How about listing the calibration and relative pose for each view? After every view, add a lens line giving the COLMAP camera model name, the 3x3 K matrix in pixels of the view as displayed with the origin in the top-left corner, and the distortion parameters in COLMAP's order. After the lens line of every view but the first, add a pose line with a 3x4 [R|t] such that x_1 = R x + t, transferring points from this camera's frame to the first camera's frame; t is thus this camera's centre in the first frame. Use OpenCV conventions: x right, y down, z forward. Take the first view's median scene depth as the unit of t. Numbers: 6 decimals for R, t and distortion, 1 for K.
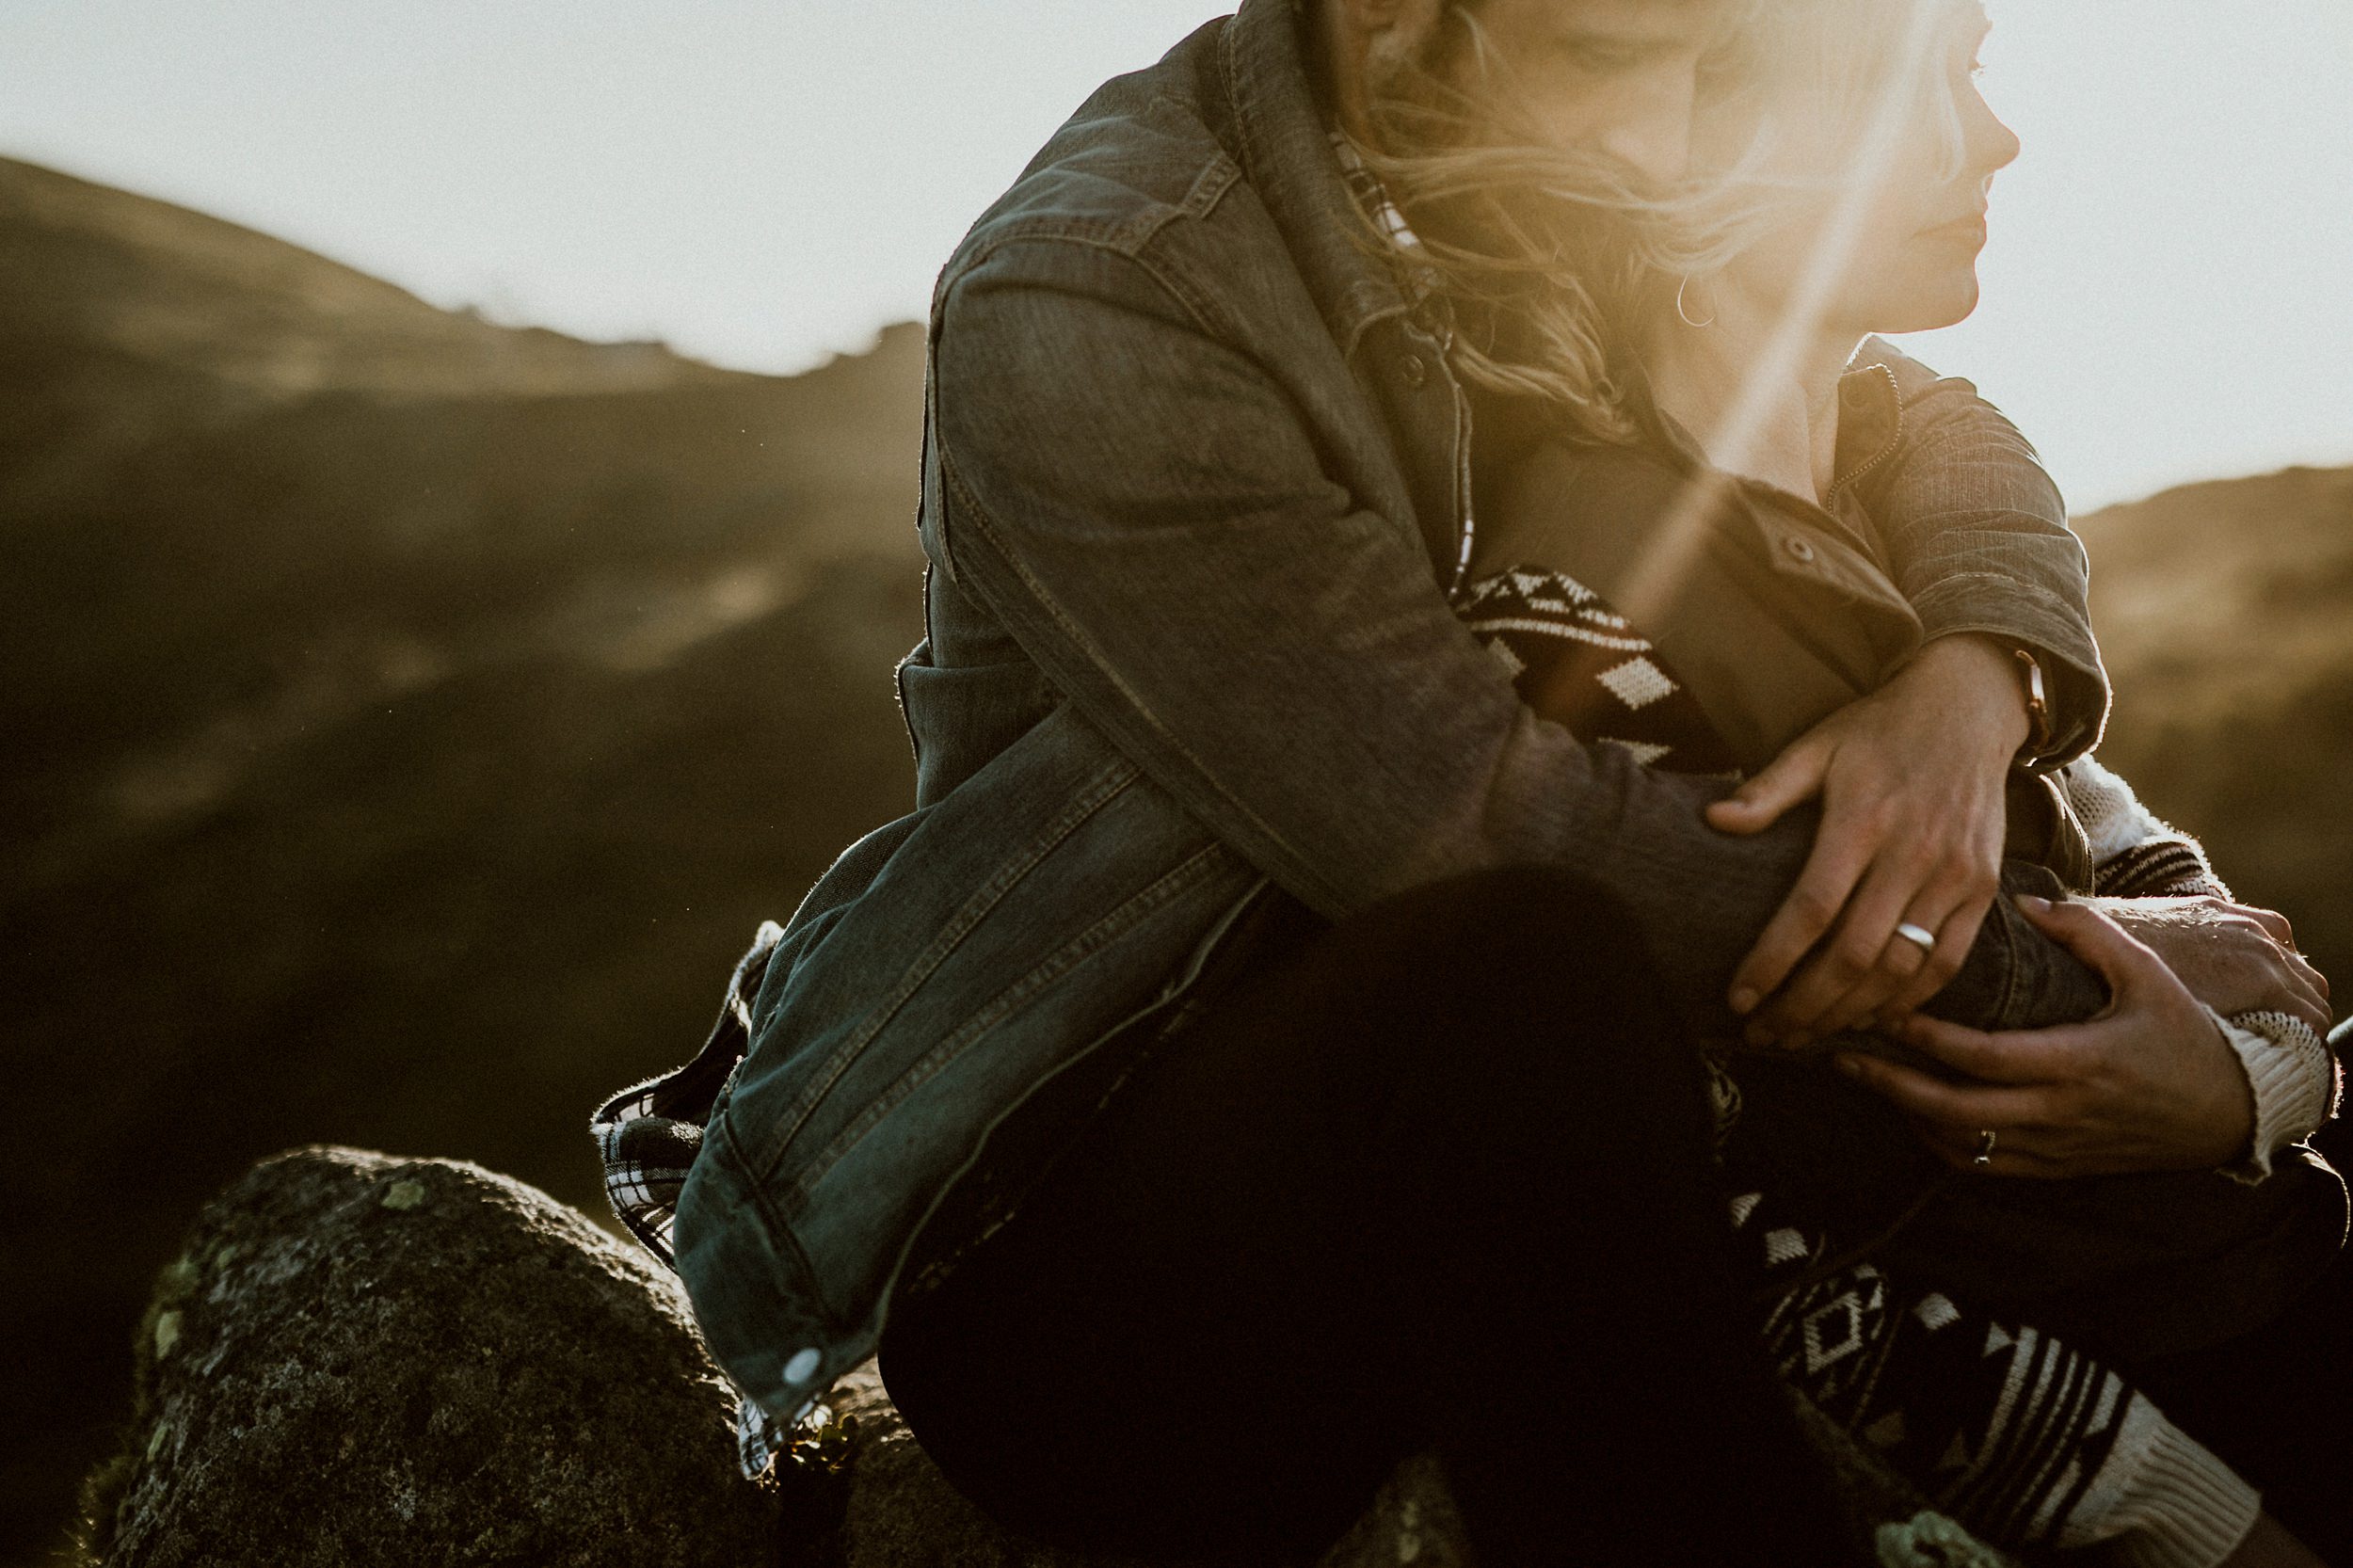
lens RADIAL K [[3281.1, 0, 1176.5], [0, 3281.1, 784.0], [0, 0, 1]] dist [0.000125, 0.051763]
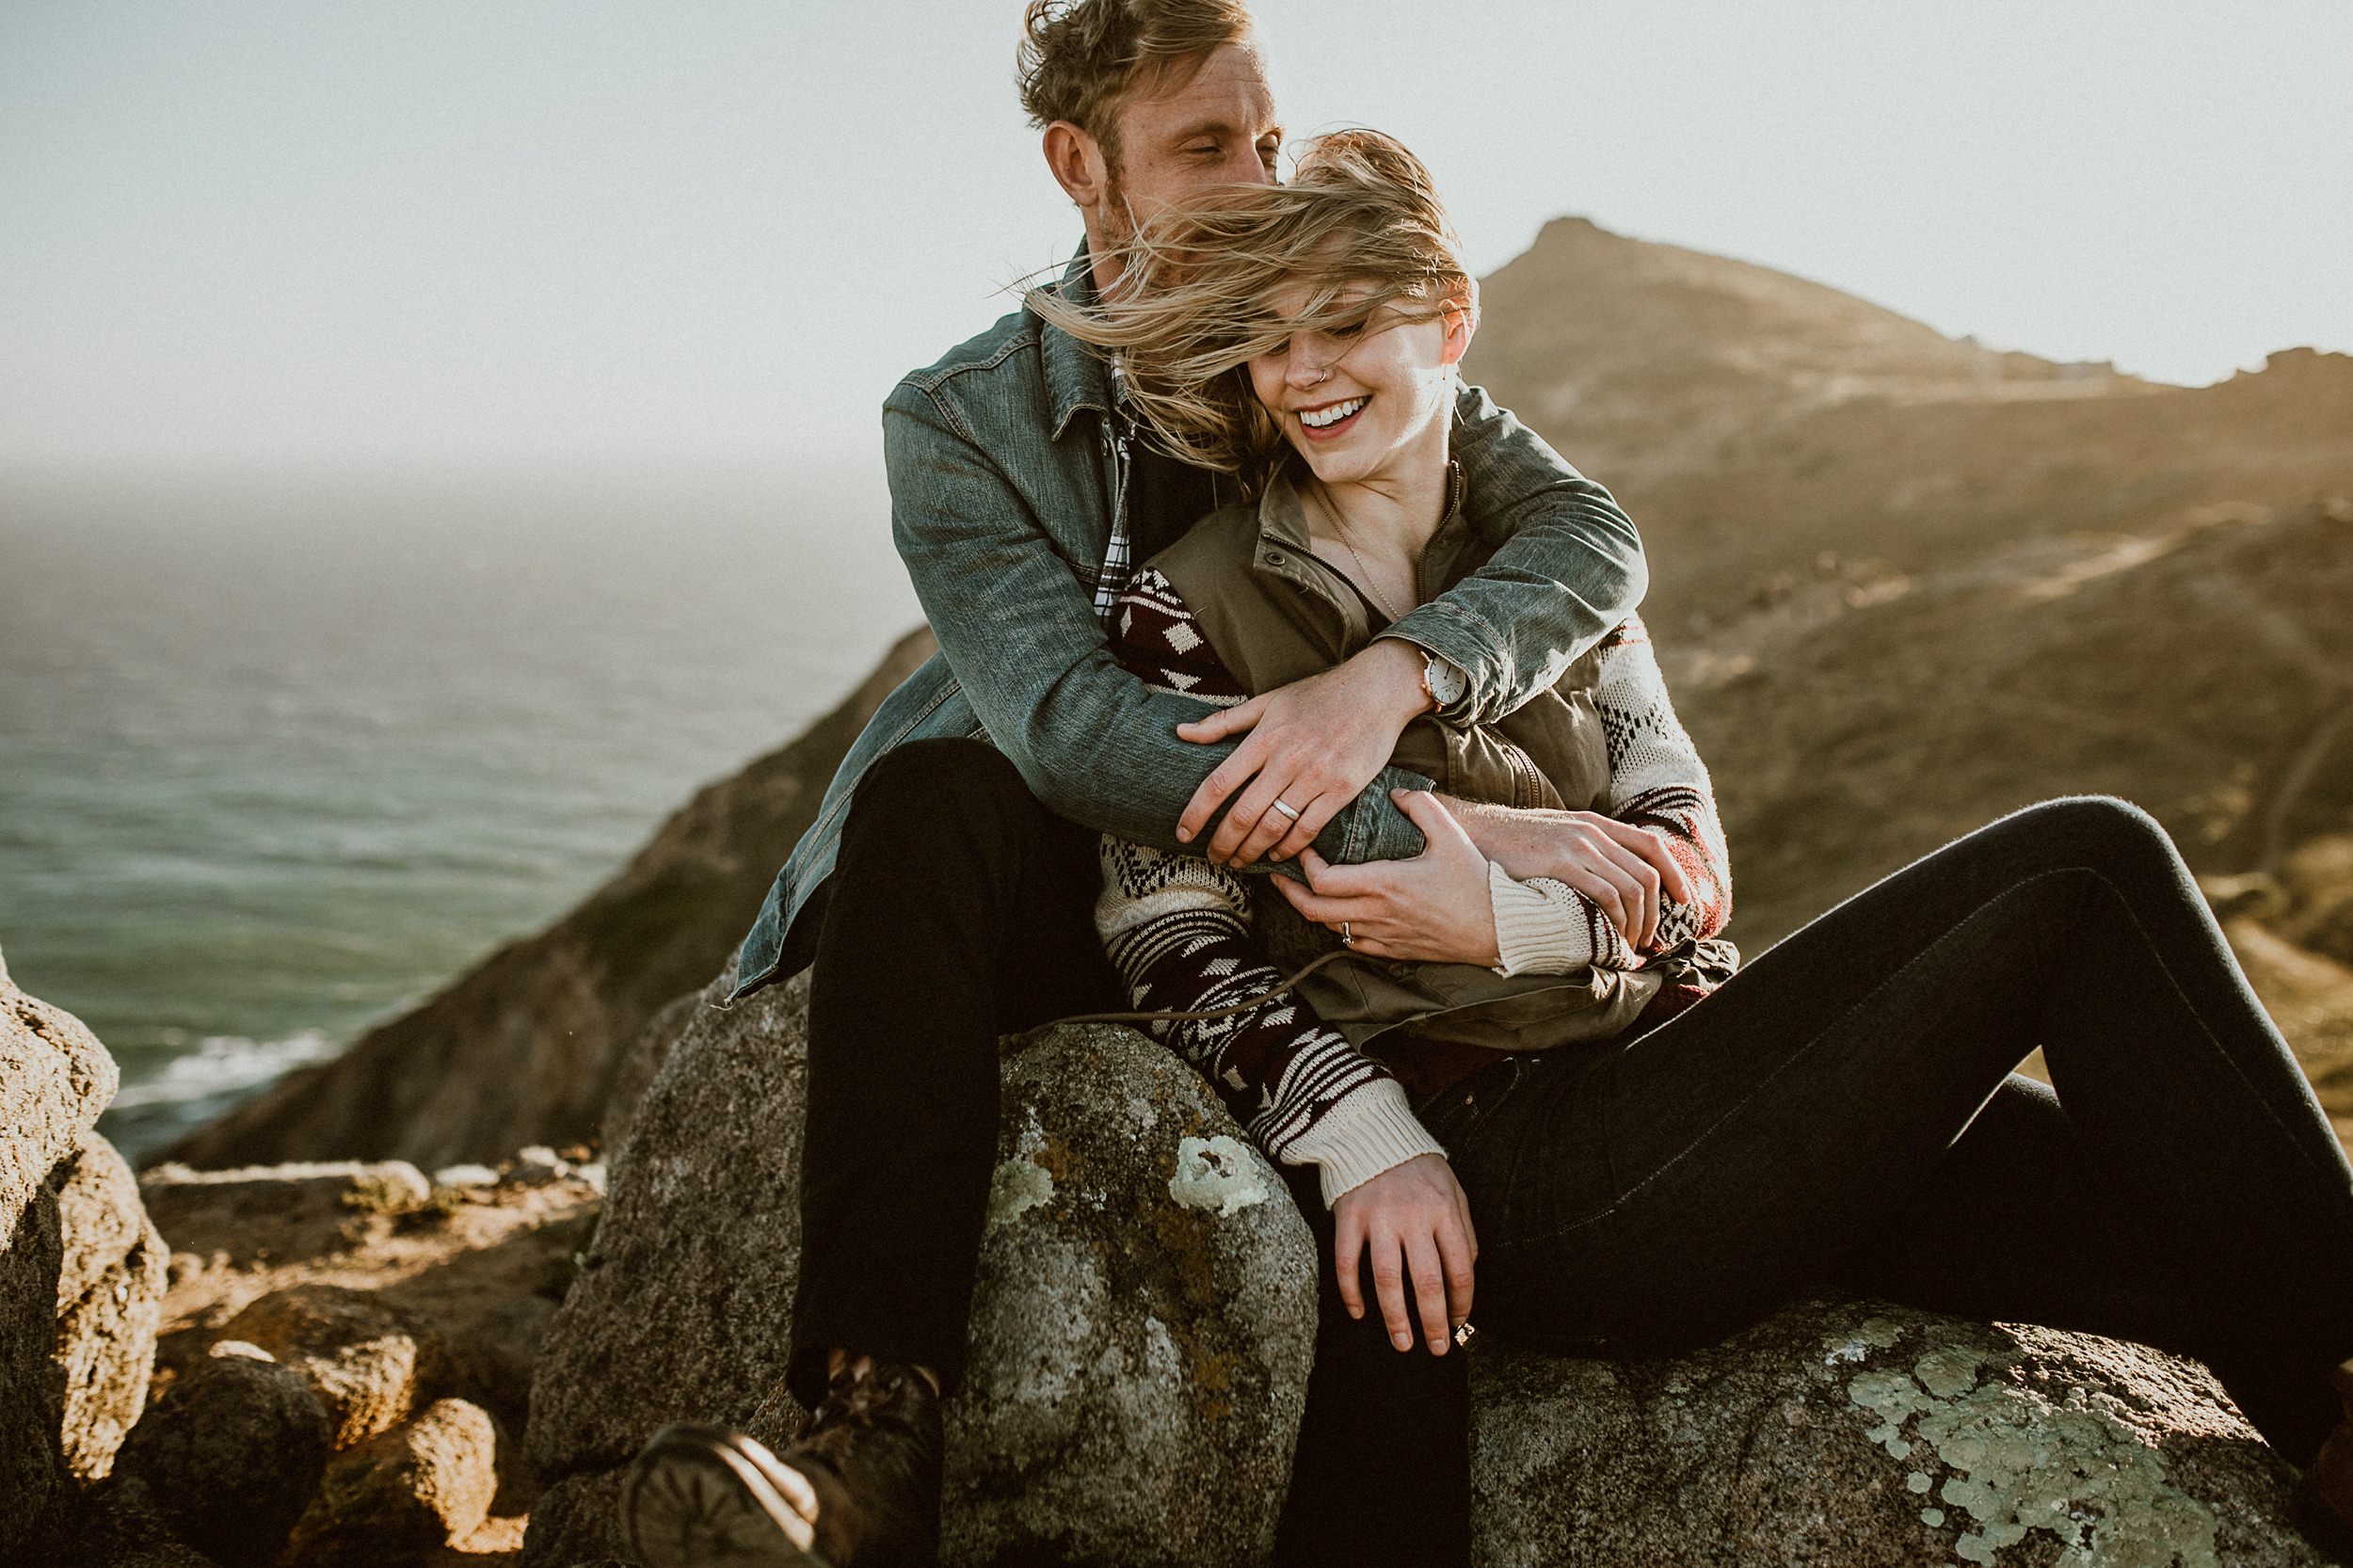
lens RADIAL K [[2258.2, 0, 1191.3], [0, 2258.2, 788.9], [0, 0, 1]] dist [-0.068687, 0.103157]
pose [[0.838598, 0.081393, -0.538636, 0.789161], [-0.051682, 0.996202, 0.070072, -0.034326], [0.542294, -0.030924, 0.839619, 0.004530]]
